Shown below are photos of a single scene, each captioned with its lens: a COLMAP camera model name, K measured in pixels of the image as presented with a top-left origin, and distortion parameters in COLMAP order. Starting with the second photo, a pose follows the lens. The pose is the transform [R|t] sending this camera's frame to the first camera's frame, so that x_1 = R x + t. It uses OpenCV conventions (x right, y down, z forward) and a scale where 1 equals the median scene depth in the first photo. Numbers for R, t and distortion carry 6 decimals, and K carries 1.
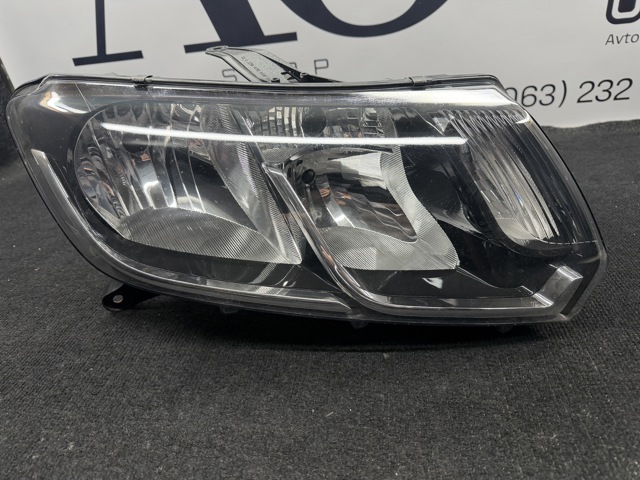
lens RADIAL K [[458.8, 0, 319.2], [0, 458.8, 240.4], [0, 0, 1]] dist [-0.009843, -0.005232]
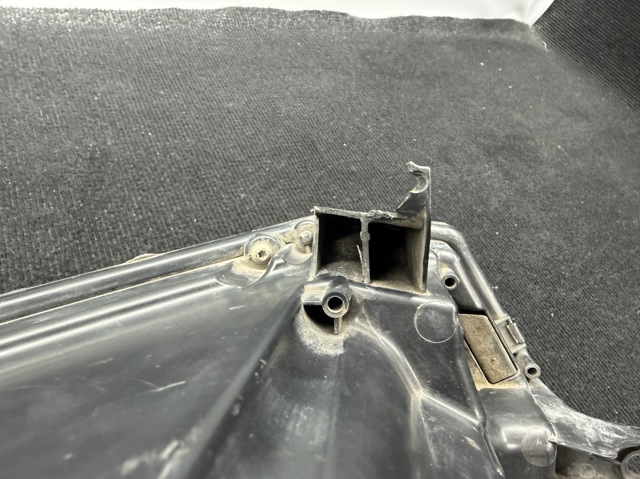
lens RADIAL K [[462.1, 0, 277.2], [0, 462.1, 240.7], [0, 0, 1]] dist [-0.001375, 0.006997]
pose [[0.799307, -0.207519, 0.563954, -0.010021], [-0.063435, 0.904098, 0.422591, -0.296948], [-0.597566, -0.373554, 0.709487, 0.614381]]
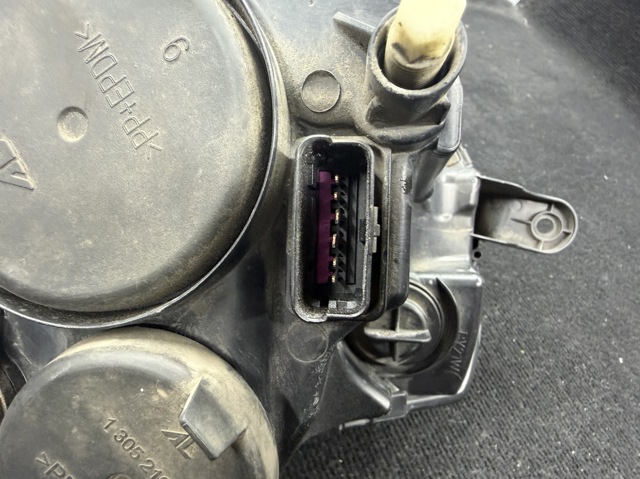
lens RADIAL K [[462.1, 0, 277.2], [0, 462.1, 240.7], [0, 0, 1]] dist [-0.001375, 0.006997]
pose [[0.797547, -0.141151, 0.586512, -0.094579], [-0.136320, 0.904923, 0.403151, -0.179170], [-0.587653, -0.401485, 0.702477, 0.493707]]
